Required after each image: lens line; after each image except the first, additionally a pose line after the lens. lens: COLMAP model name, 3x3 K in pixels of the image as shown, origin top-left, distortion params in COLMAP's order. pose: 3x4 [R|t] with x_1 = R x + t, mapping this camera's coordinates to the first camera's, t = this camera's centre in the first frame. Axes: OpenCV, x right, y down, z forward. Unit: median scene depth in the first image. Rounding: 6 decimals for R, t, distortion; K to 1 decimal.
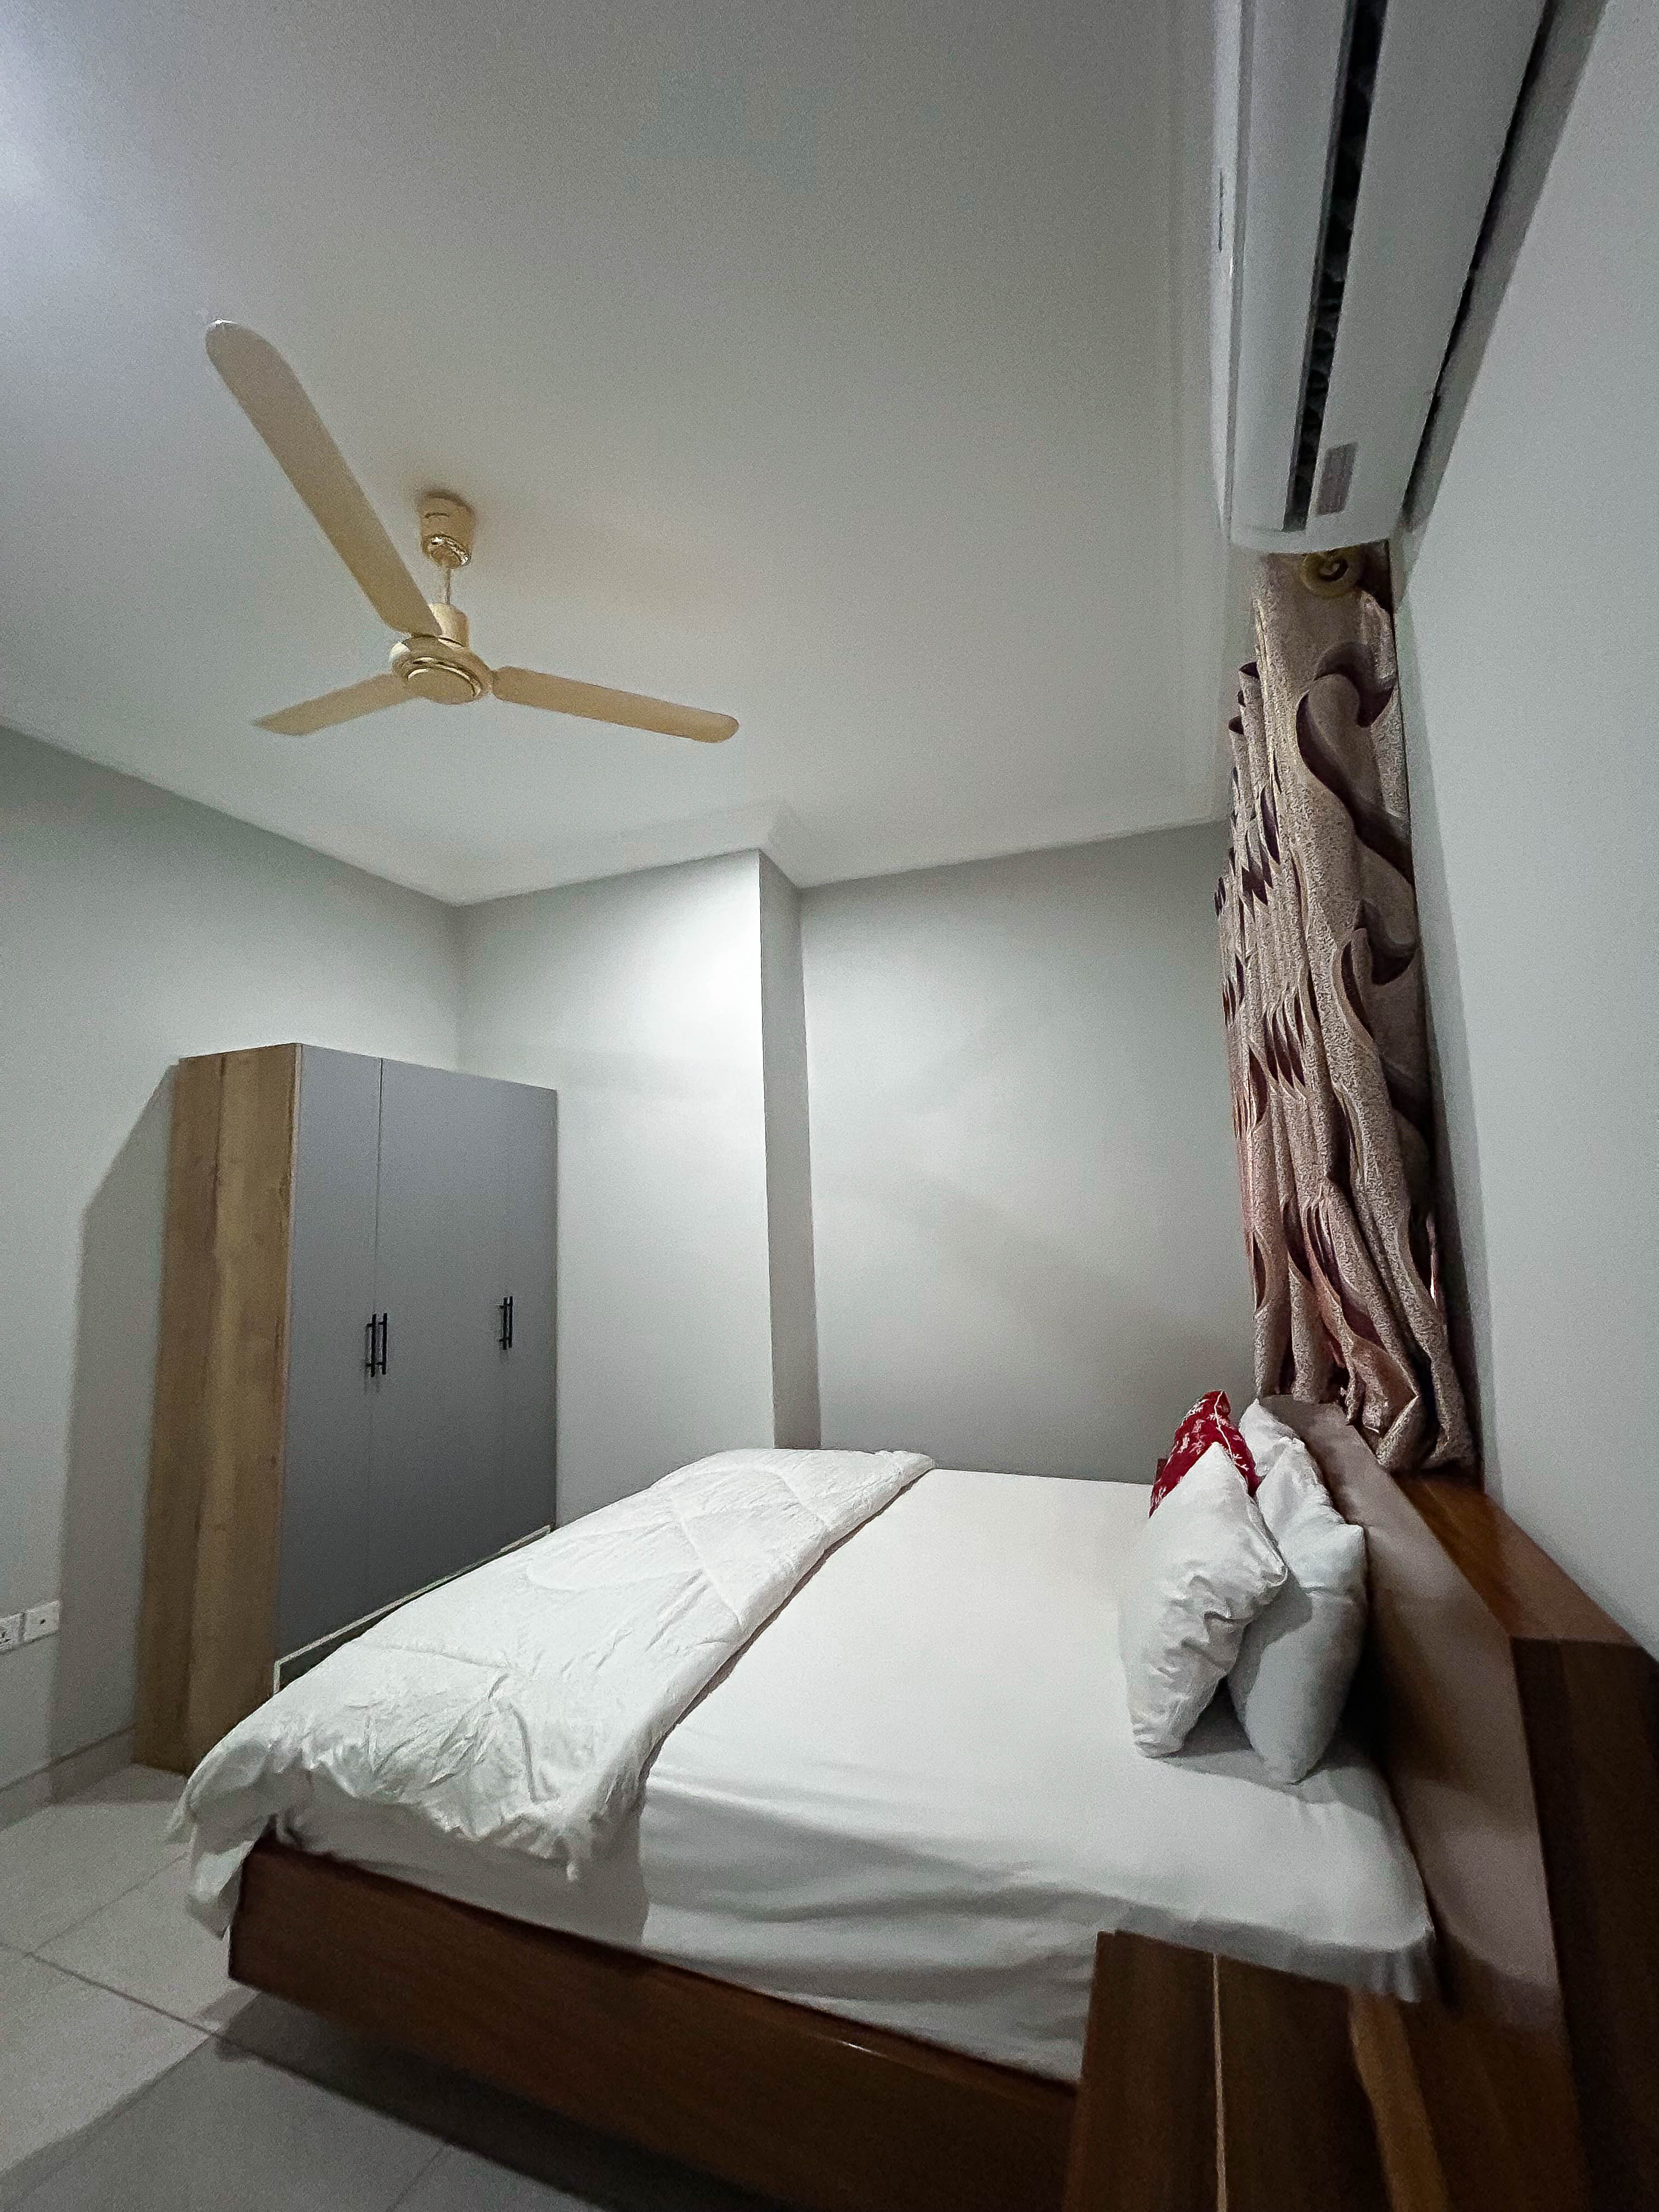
lens RADIAL K [[899.8, 0, 834.4], [0, 899.8, 1098.4], [0, 0, 1]] dist [-0.000780, -0.000004]
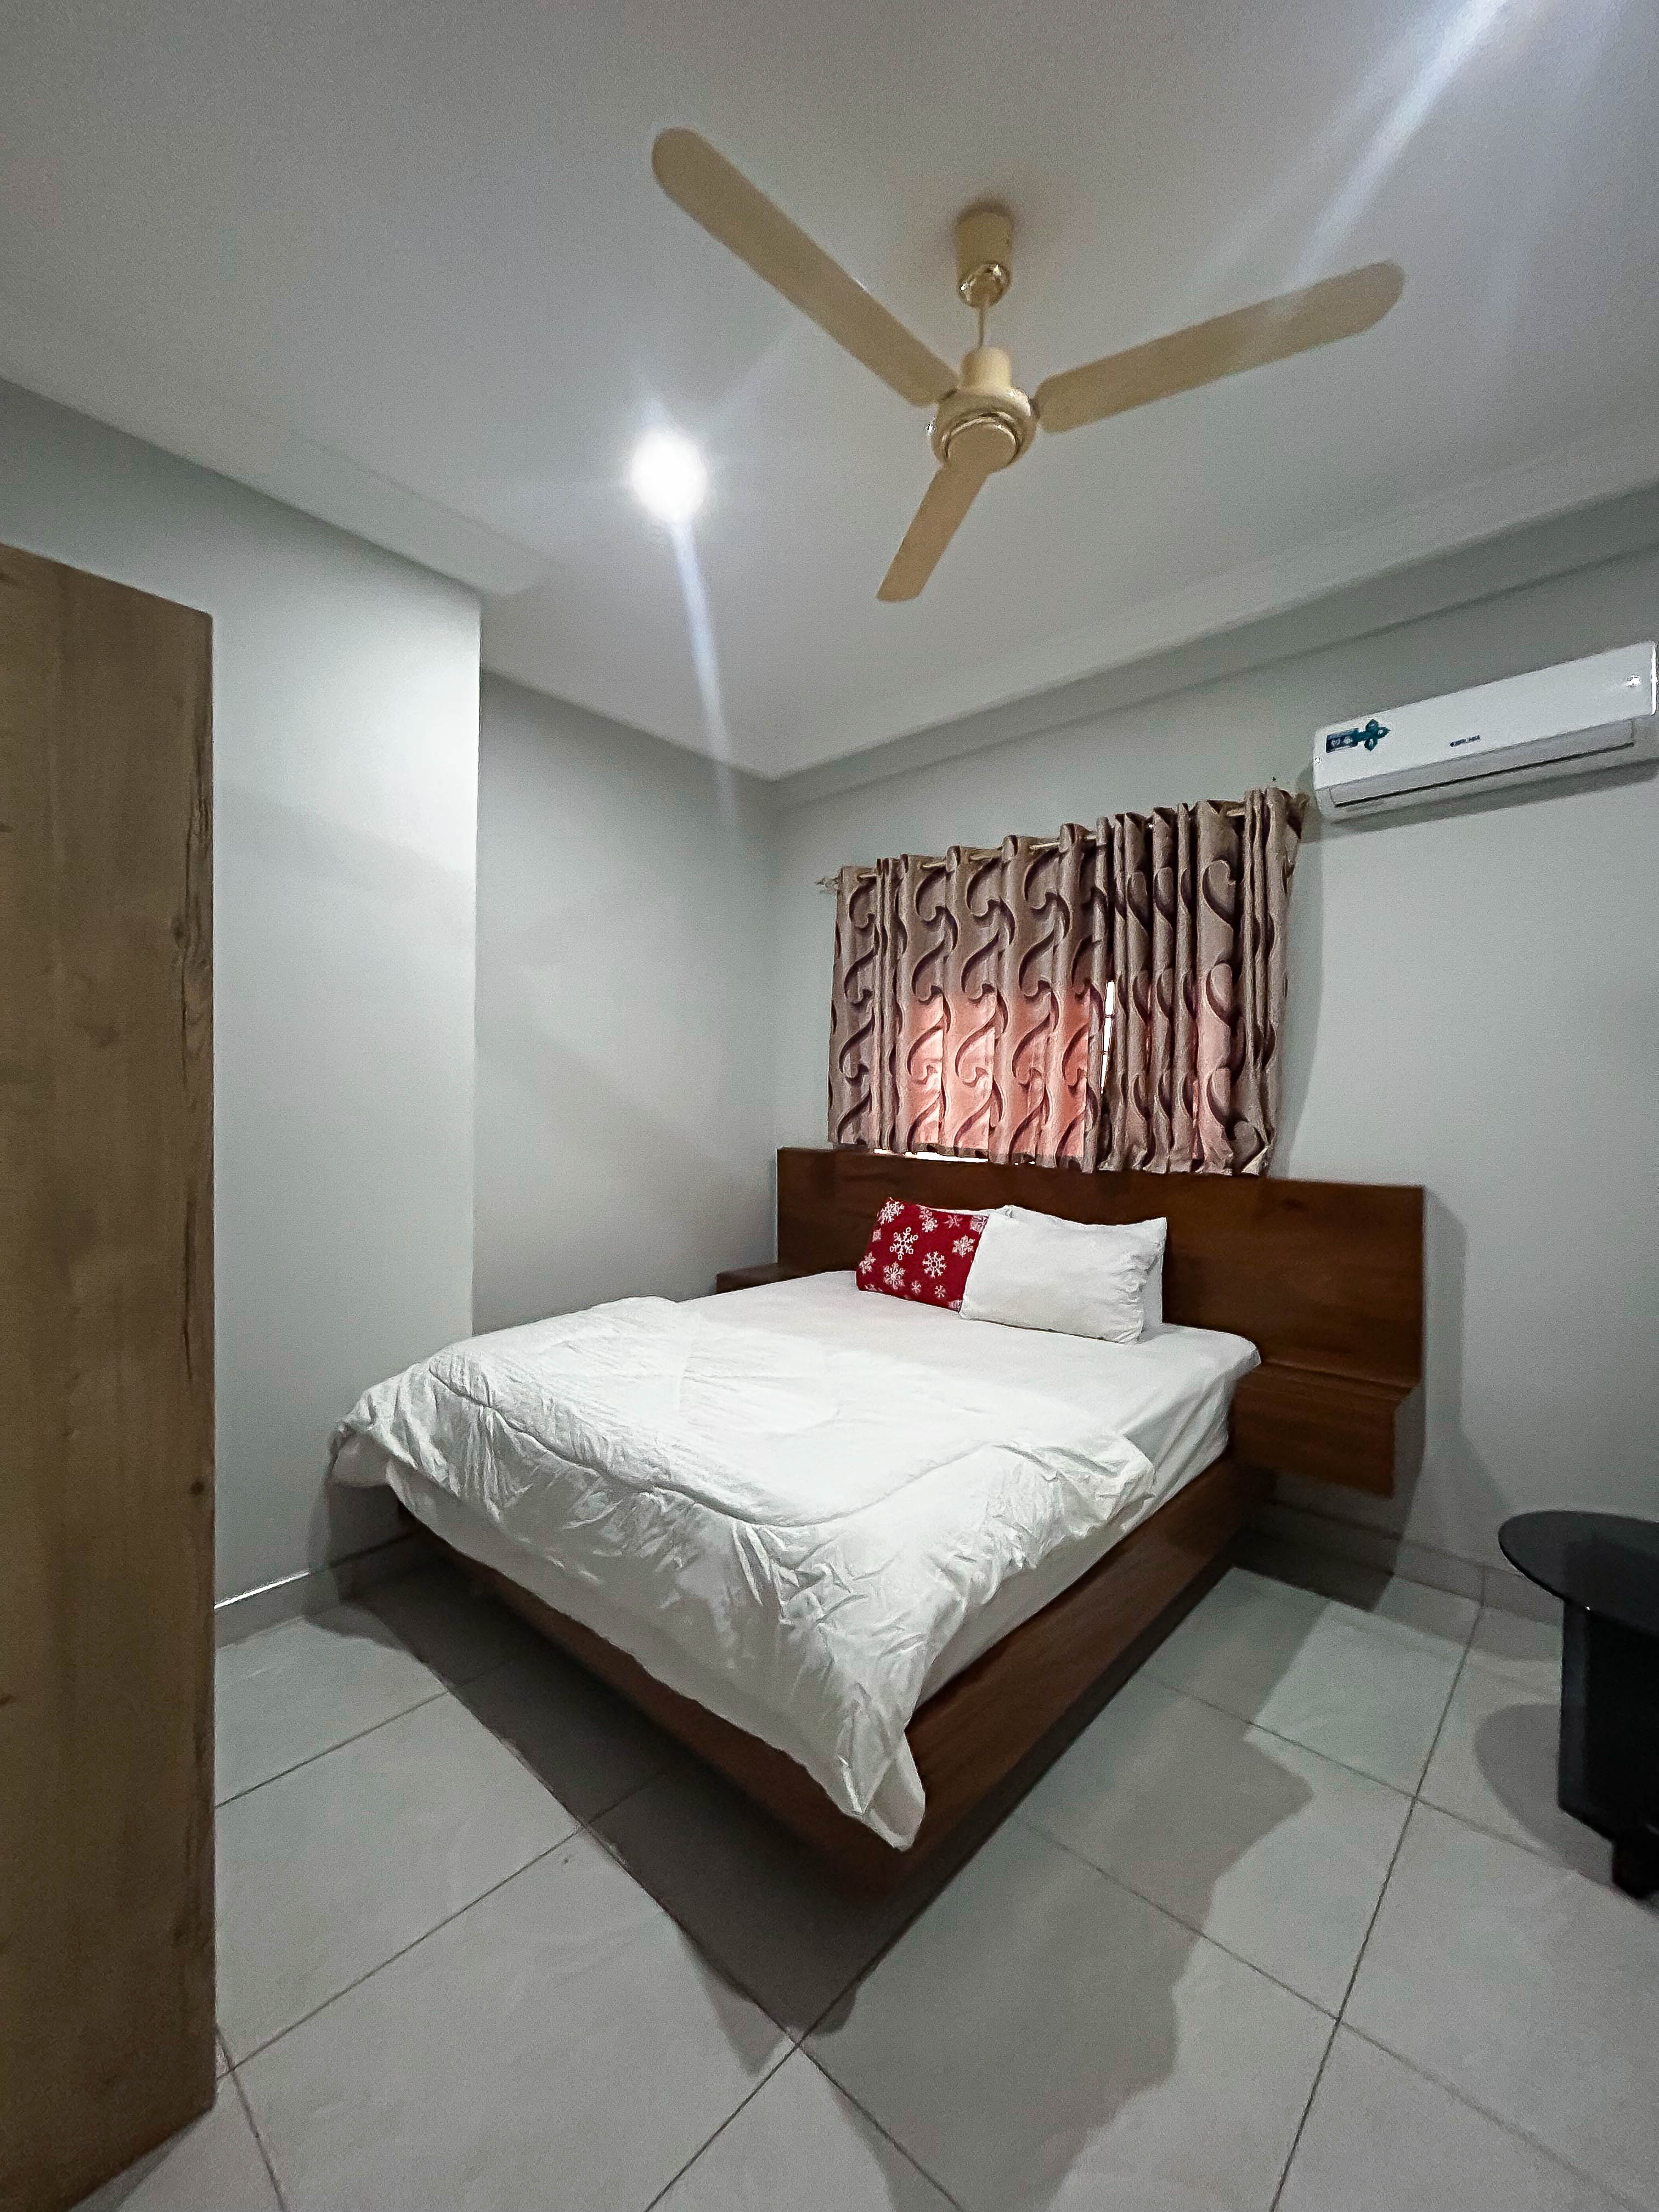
lens RADIAL K [[881.5, 0, 829.5], [0, 881.5, 1106.0], [0, 0, 1]] dist [0.001611, 0.000185]
pose [[0.354678, 0.032223, 0.934433, -1.573112], [-0.138271, 0.990225, 0.018336, 0.233387], [-0.924708, -0.135708, 0.355666, 0.896117]]
